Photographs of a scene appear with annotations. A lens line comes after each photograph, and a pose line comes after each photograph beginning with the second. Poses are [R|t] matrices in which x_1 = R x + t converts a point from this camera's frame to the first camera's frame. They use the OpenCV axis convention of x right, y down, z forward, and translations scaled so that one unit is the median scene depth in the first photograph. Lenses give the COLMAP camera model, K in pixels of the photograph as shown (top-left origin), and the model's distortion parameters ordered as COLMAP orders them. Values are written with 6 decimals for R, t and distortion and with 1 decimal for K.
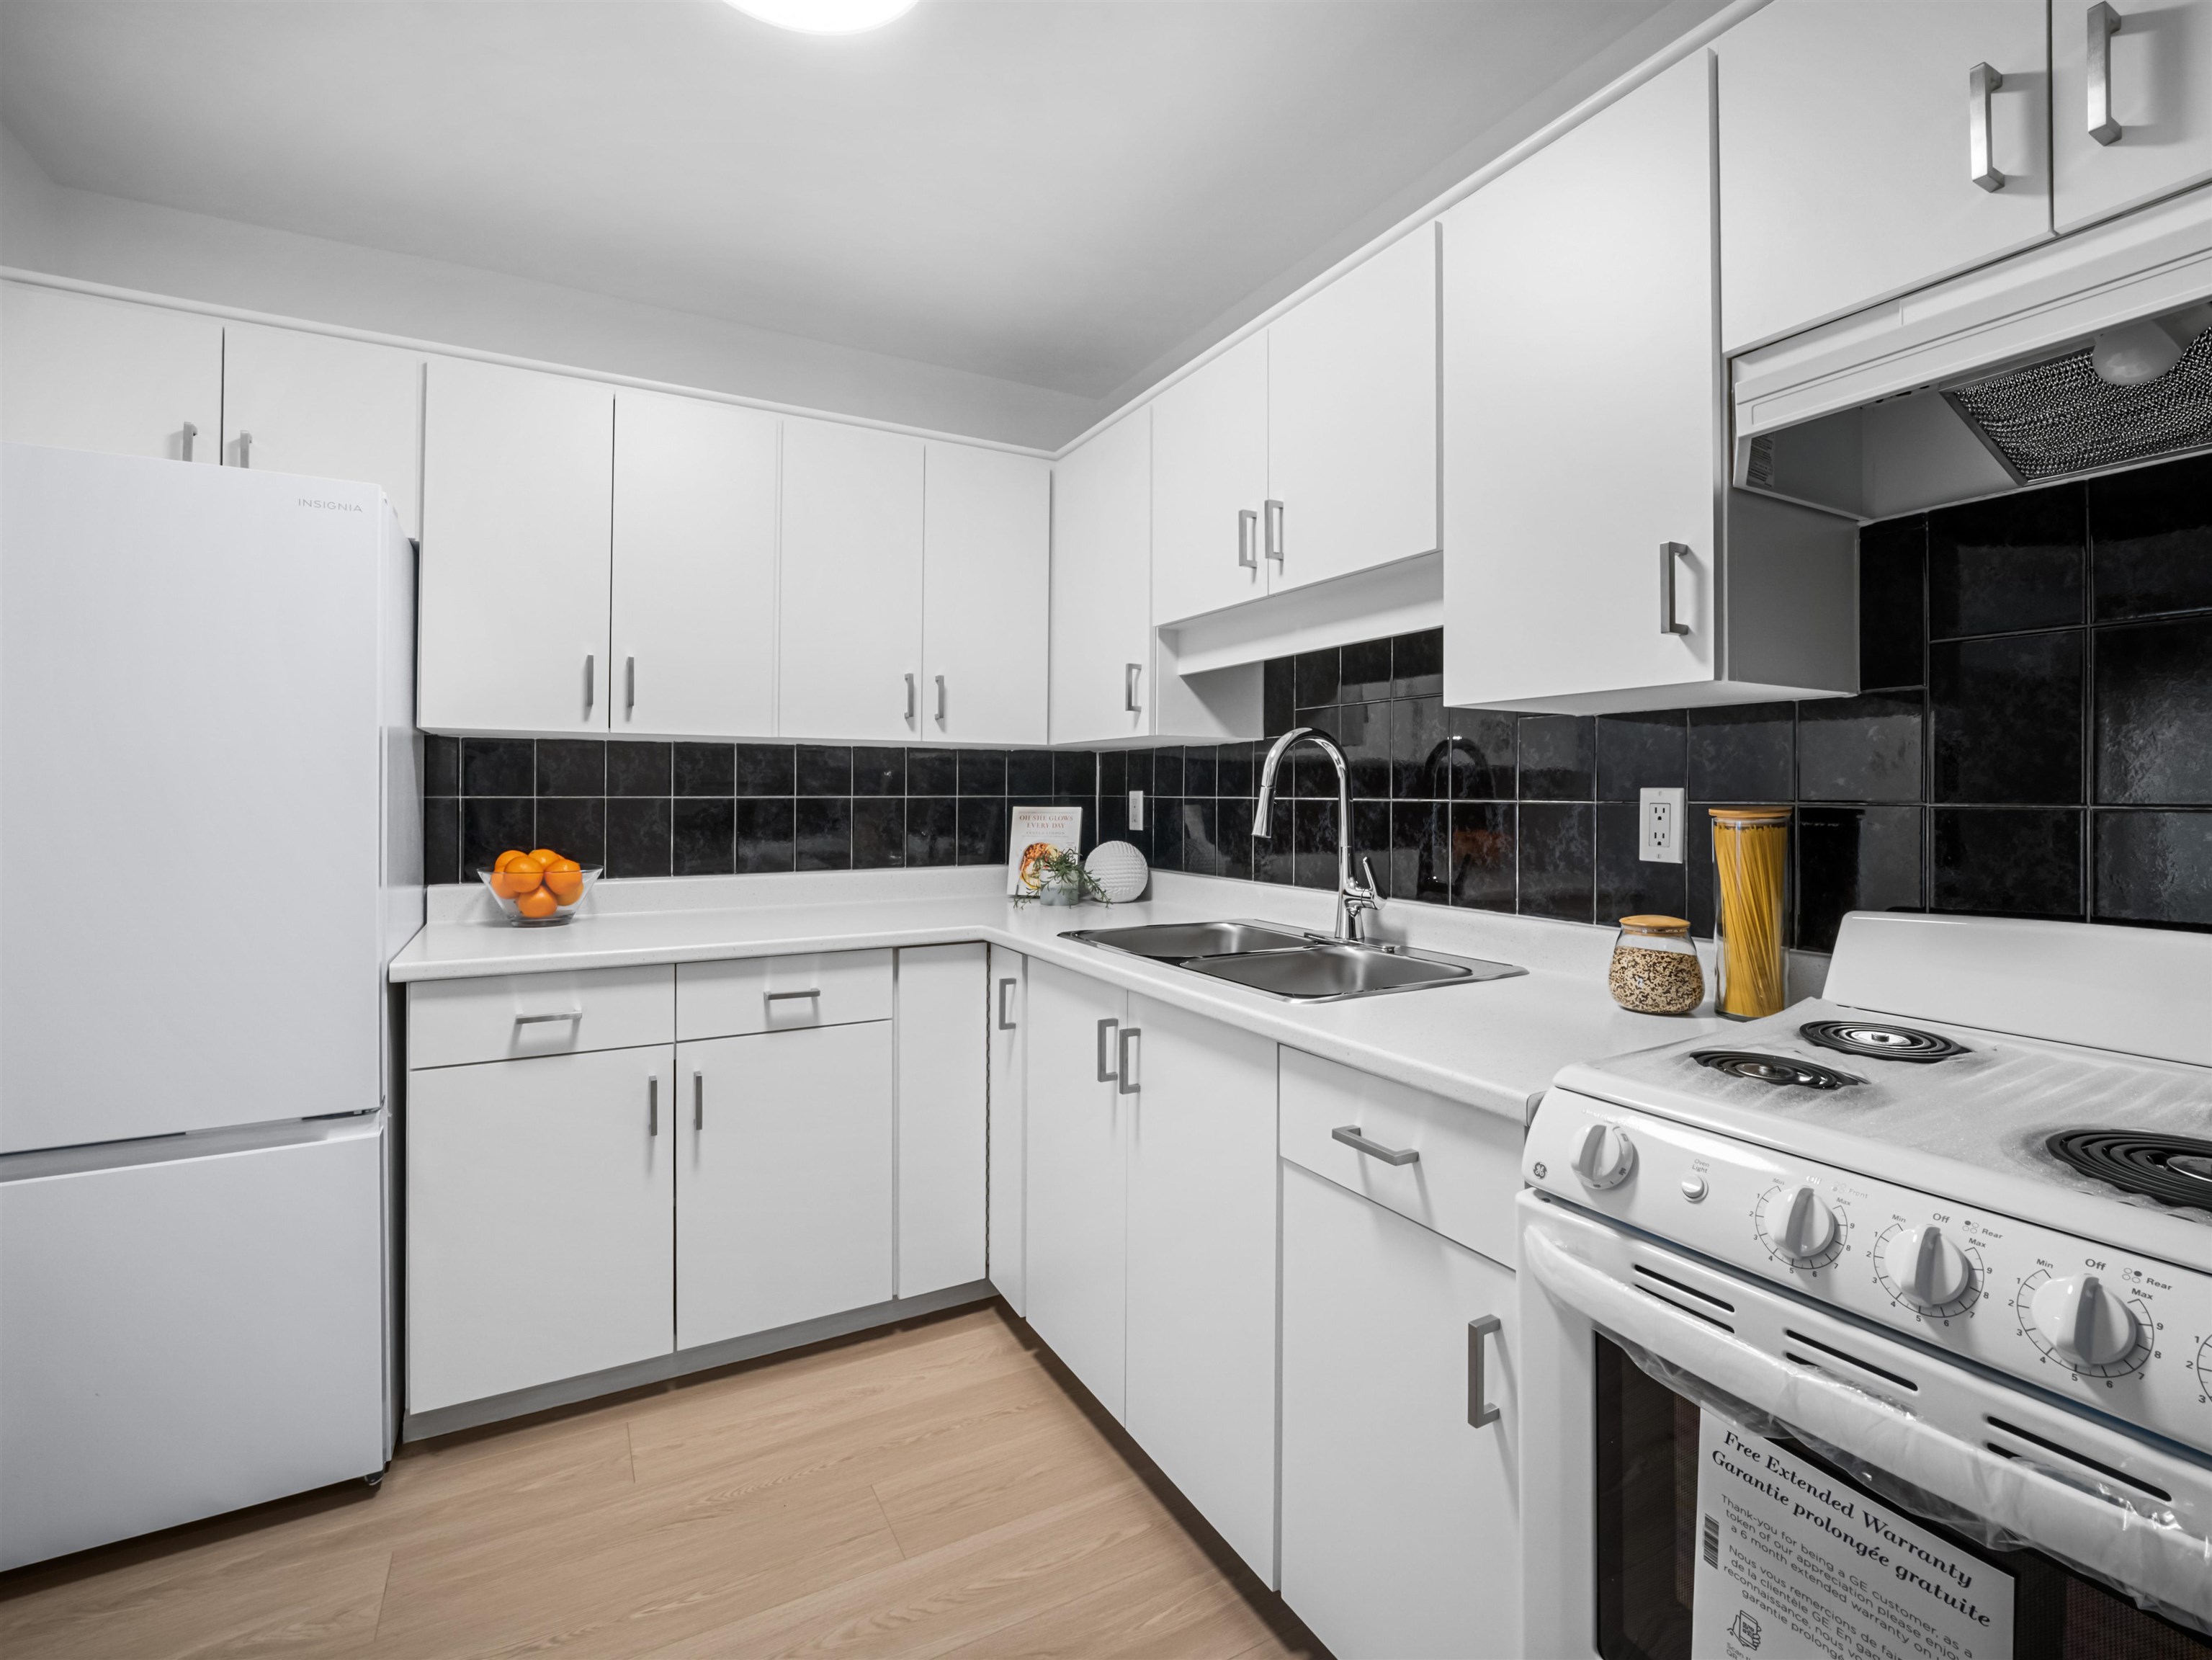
lens RADIAL K [[1015.3, 0, 1128.6], [0, 1015.3, 785.6], [0, 0, 1]] dist [-0.021671, 0.003673]
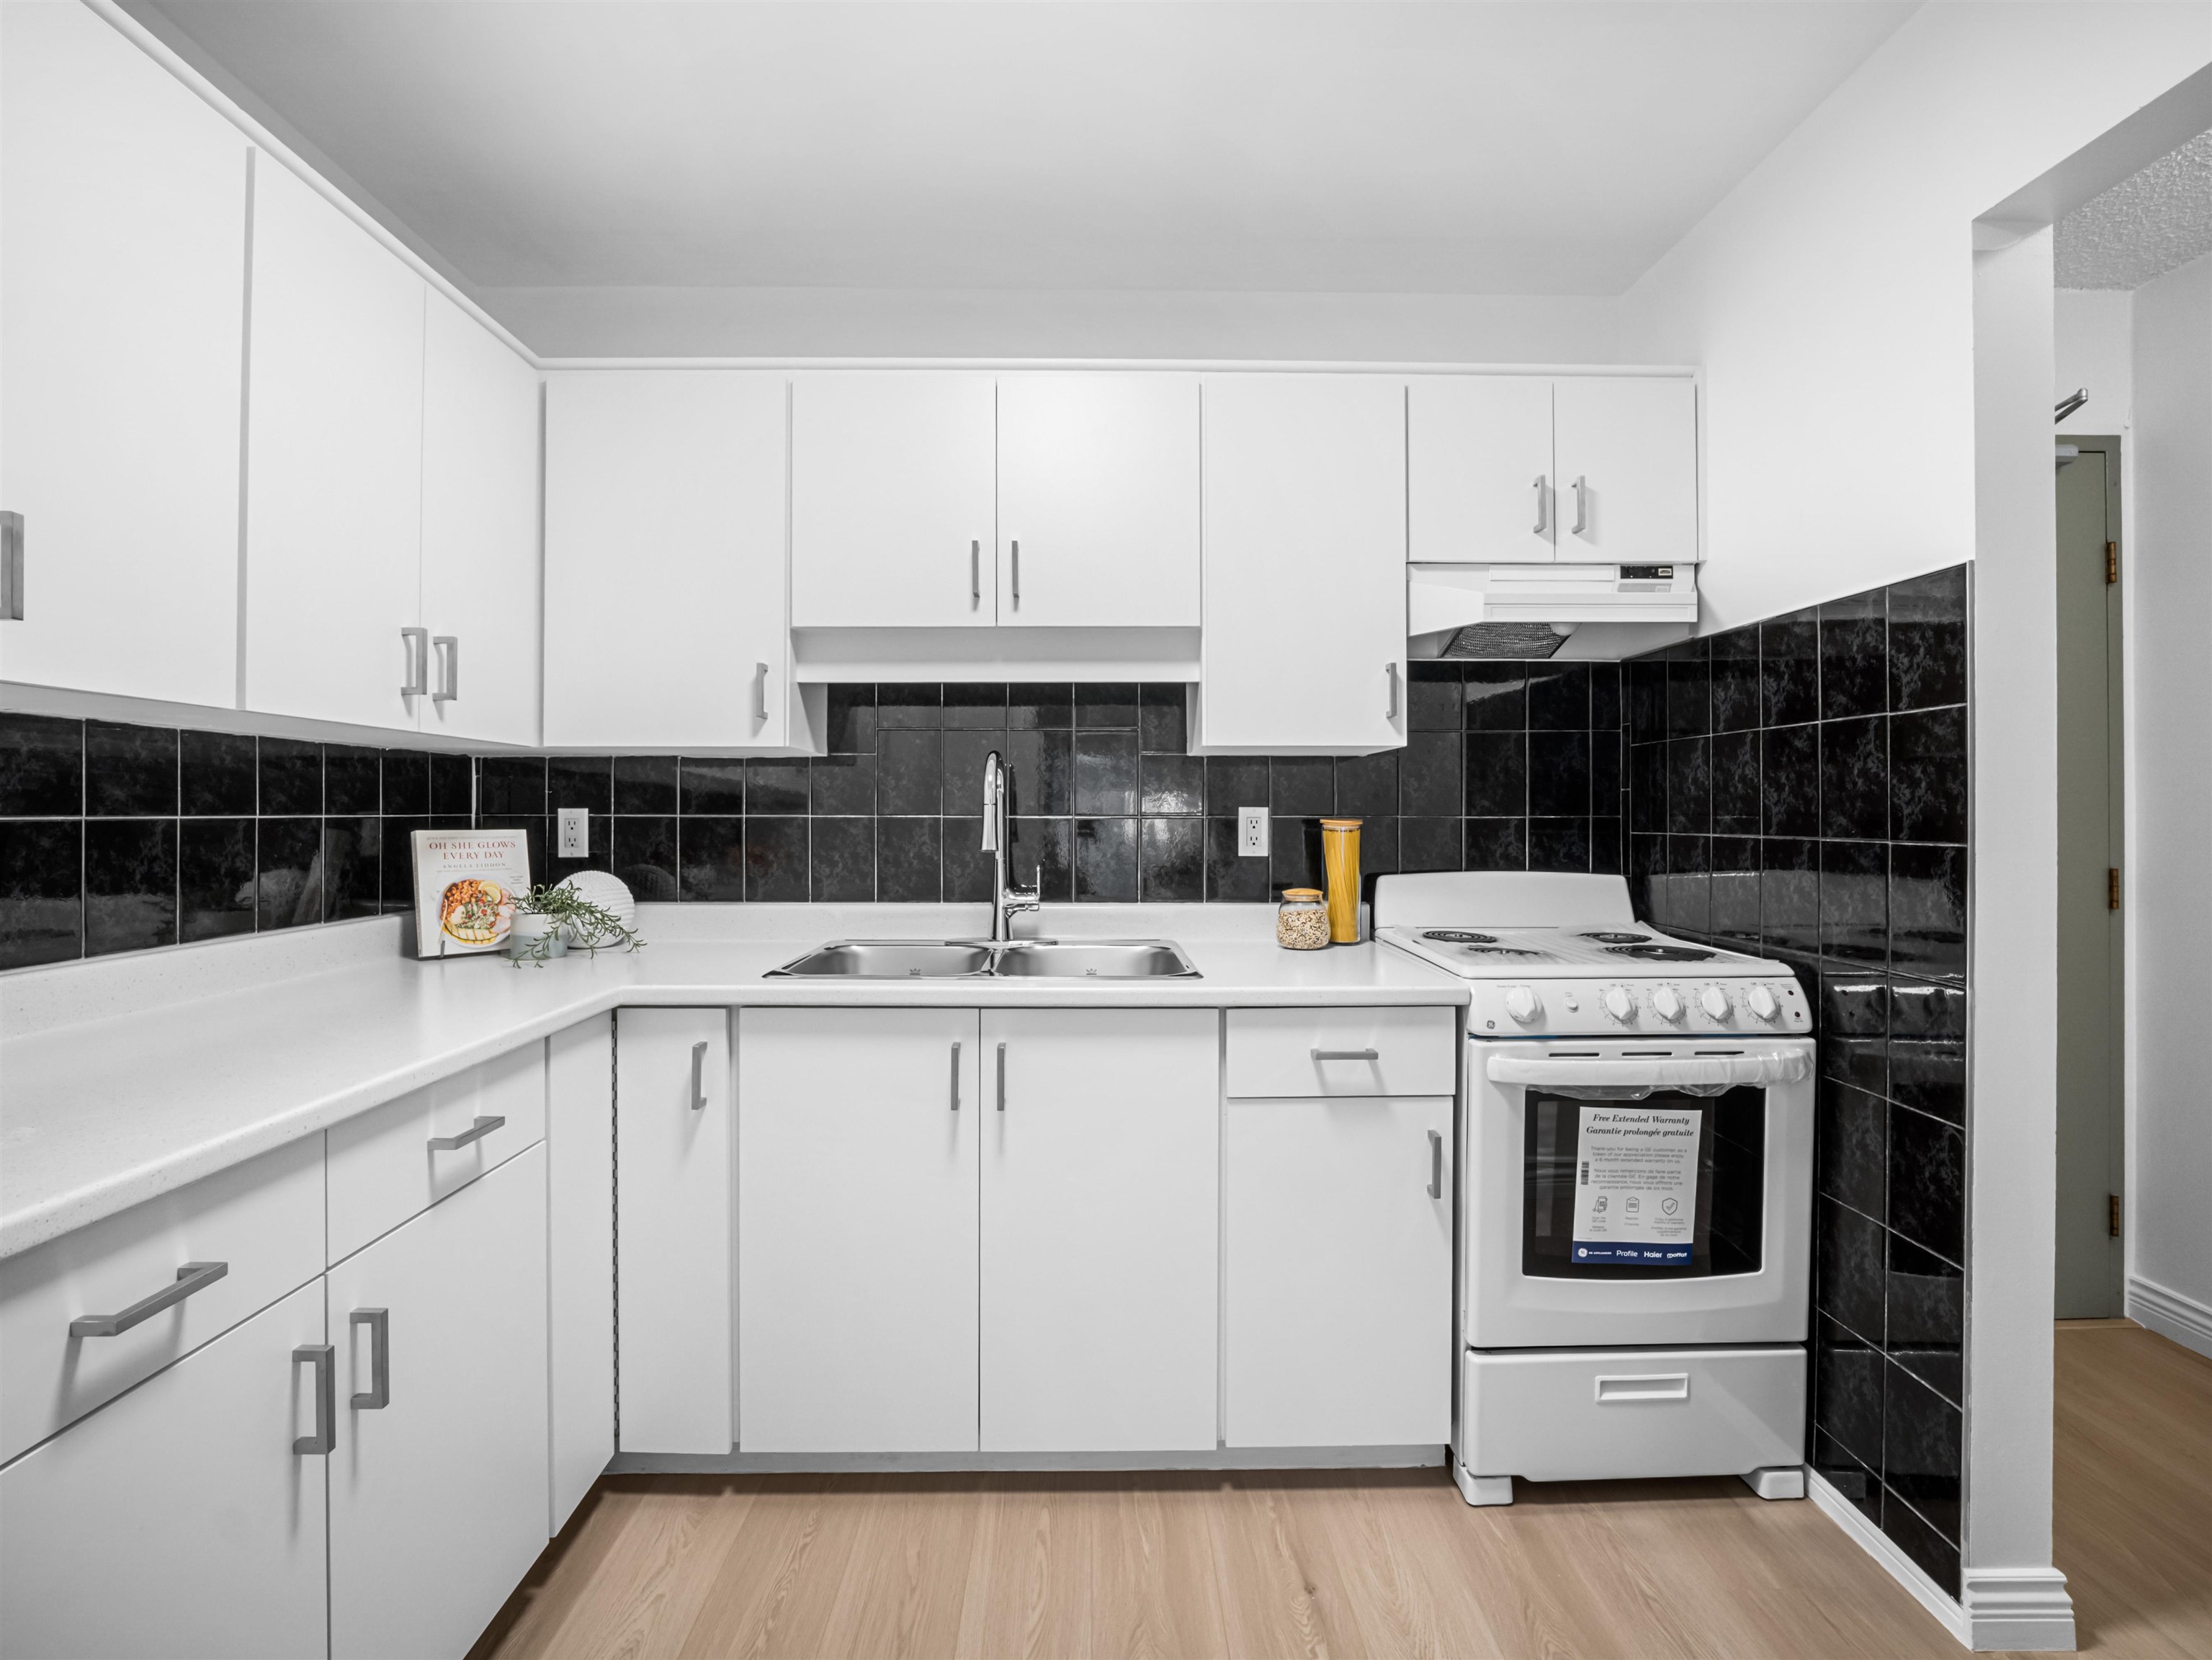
lens RADIAL K [[1015.3, 0, 1091.3], [0, 1015.3, 805.7], [0, 0, 1]] dist [-0.021671, 0.003673]
pose [[0.473673, 0.002821, 0.880696, -0.754565], [-0.006274, 0.999980, 0.000171, 0.001325], [-0.880679, -0.005607, 0.473681, 0.397846]]
